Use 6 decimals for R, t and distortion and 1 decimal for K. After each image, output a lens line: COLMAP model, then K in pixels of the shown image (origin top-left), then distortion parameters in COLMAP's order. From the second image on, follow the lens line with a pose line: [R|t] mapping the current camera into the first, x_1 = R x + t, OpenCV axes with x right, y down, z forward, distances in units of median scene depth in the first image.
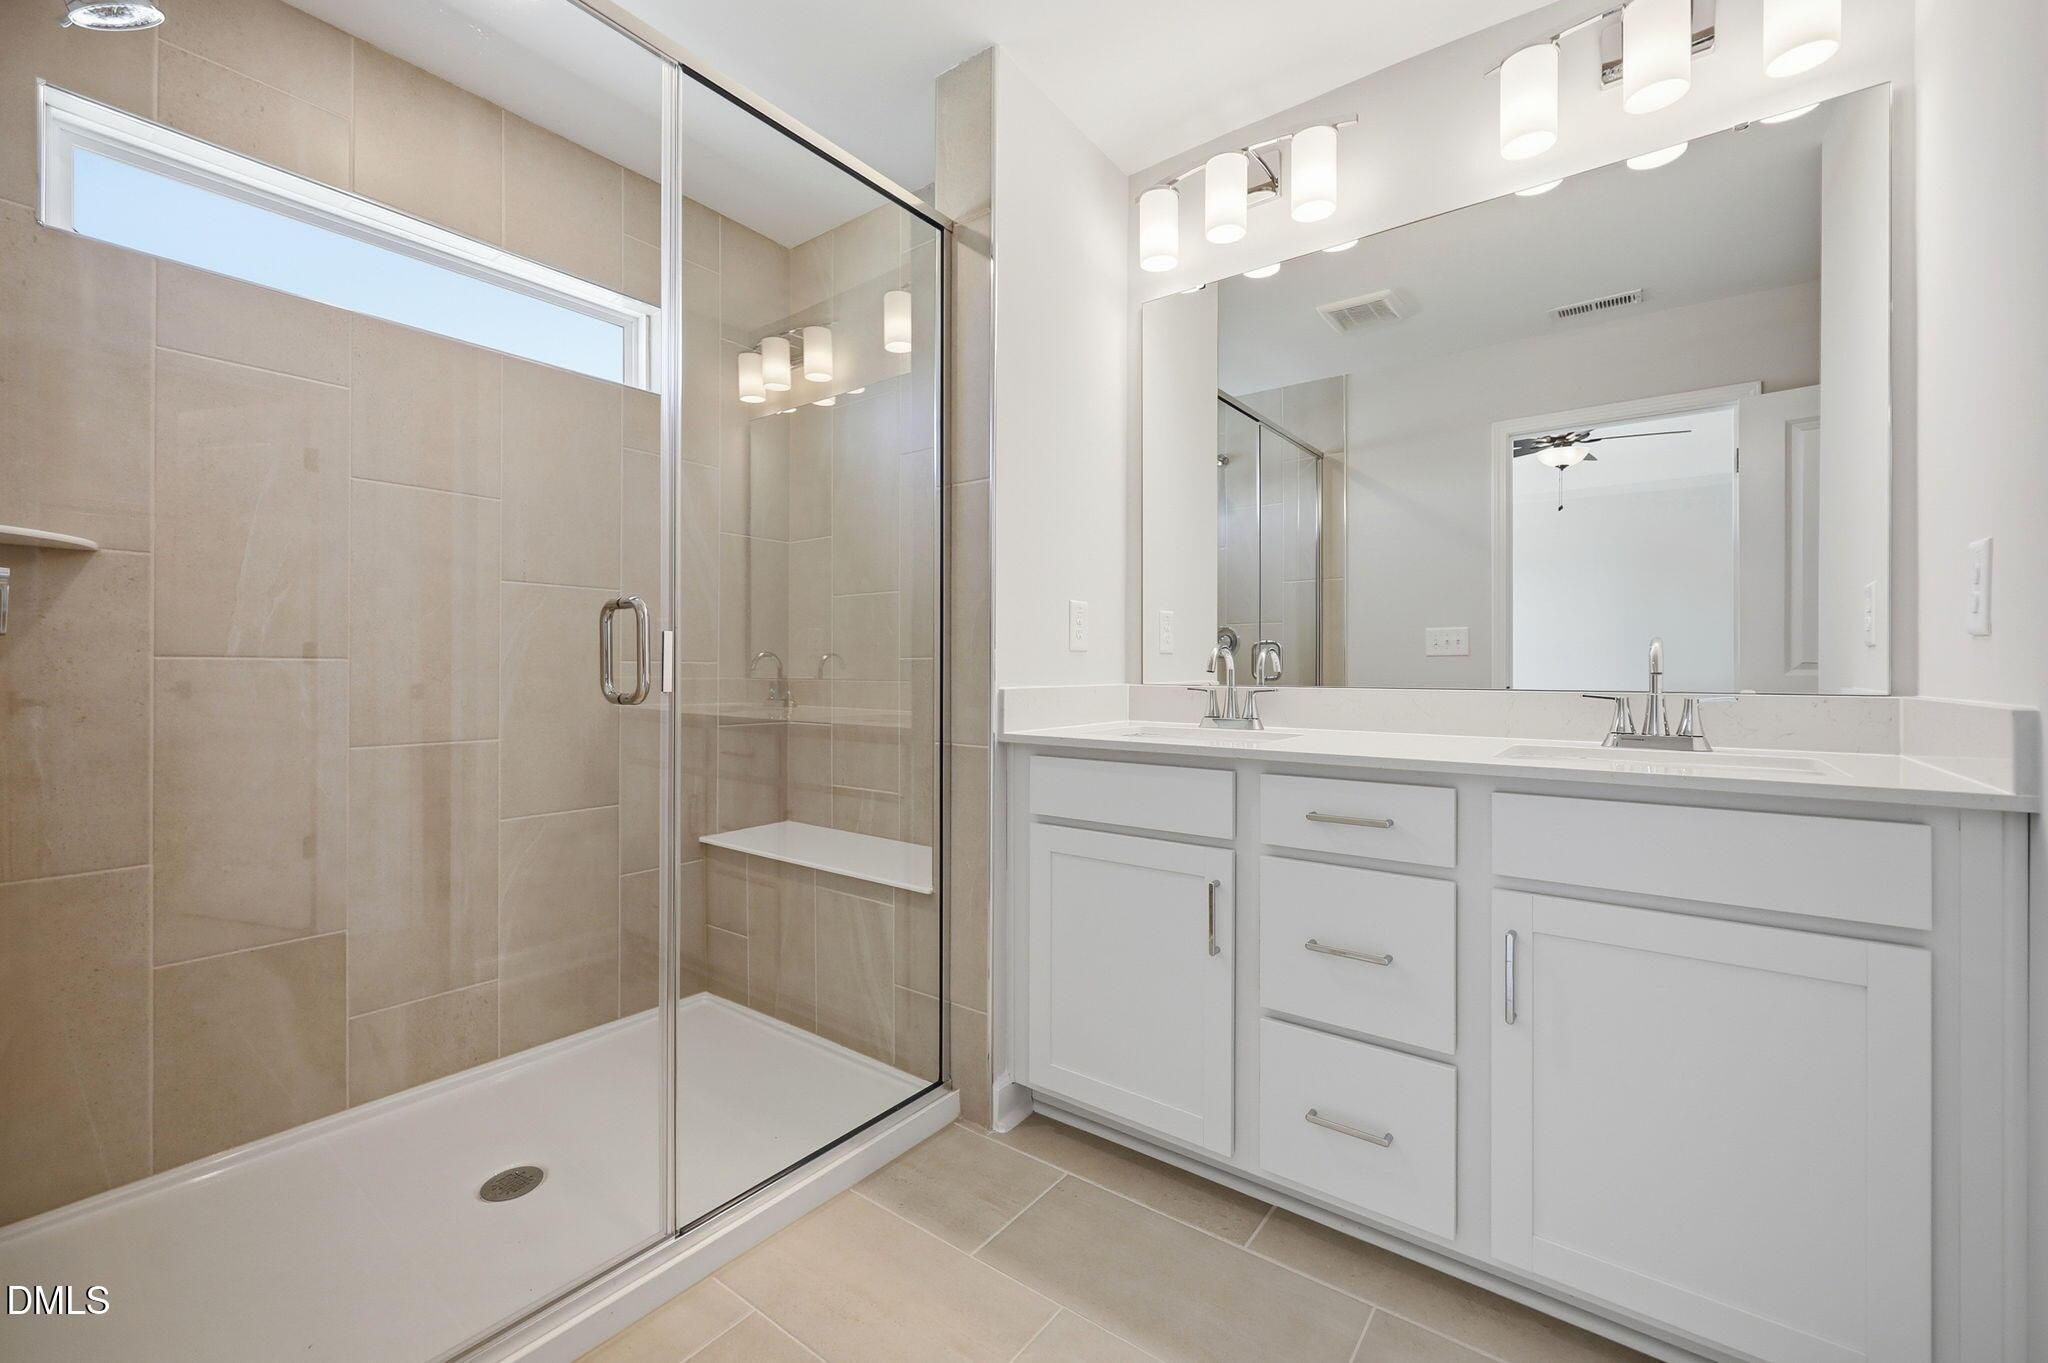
lens RADIAL K [[855.2, 0, 1027.2], [0, 855.2, 673.7], [0, 0, 1]] dist [0.000230, -0.000123]
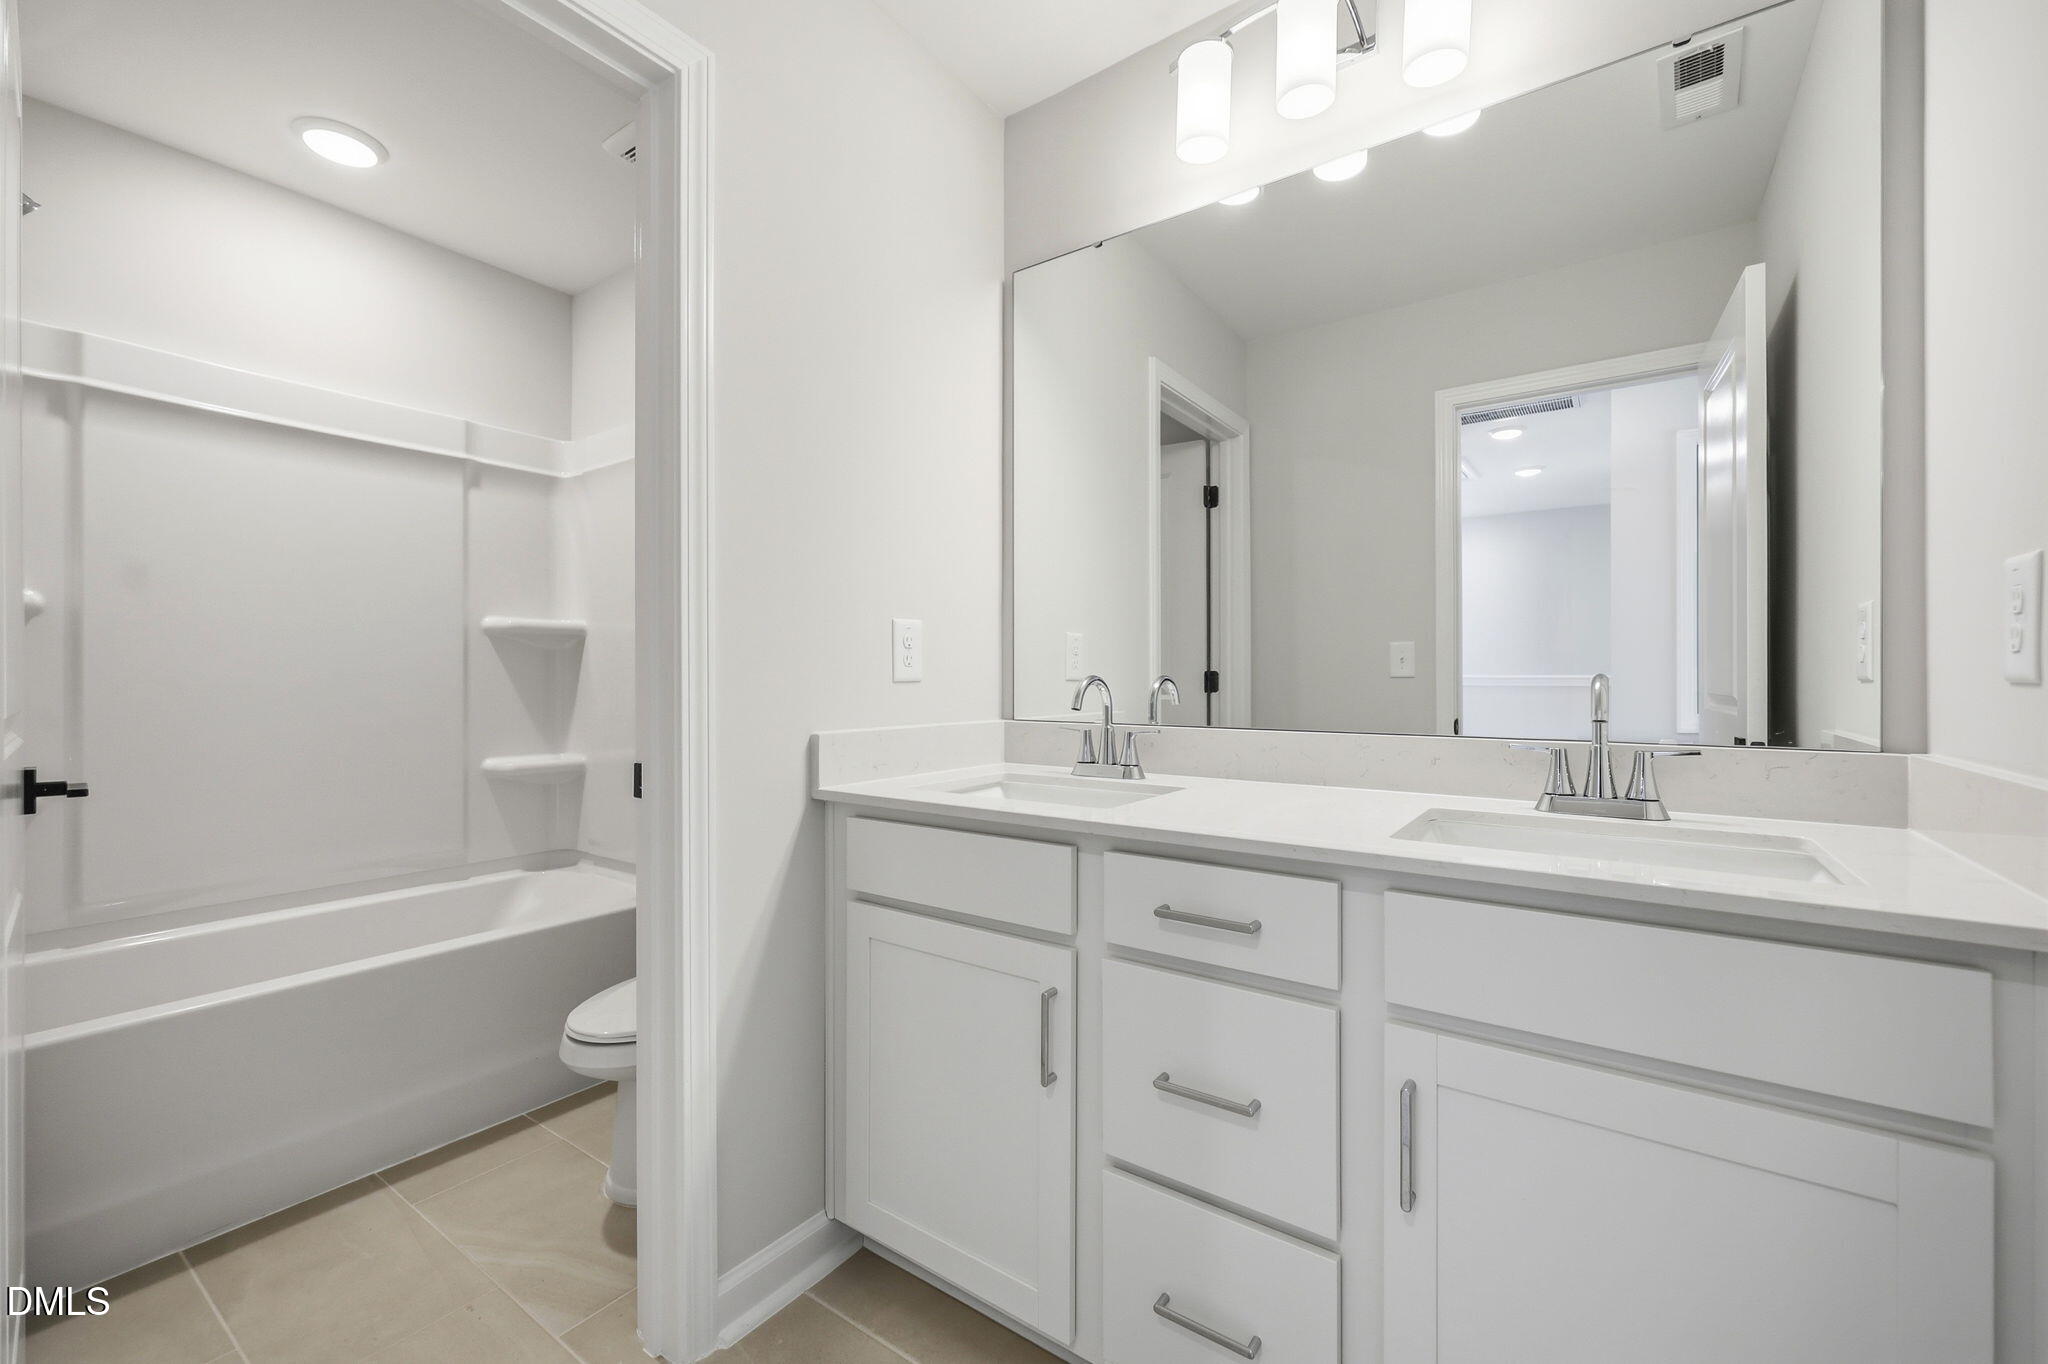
lens RADIAL K [[831.3, 0, 1032.0], [0, 831.3, 677.5], [0, 0, 1]] dist [-0.000601, 0.000169]
pose [[0.999511, -0.001433, 0.031225, 0.183537], [0.001786, 0.999935, -0.011289, -0.033511], [-0.031206, 0.011340, 0.999449, 0.243550]]
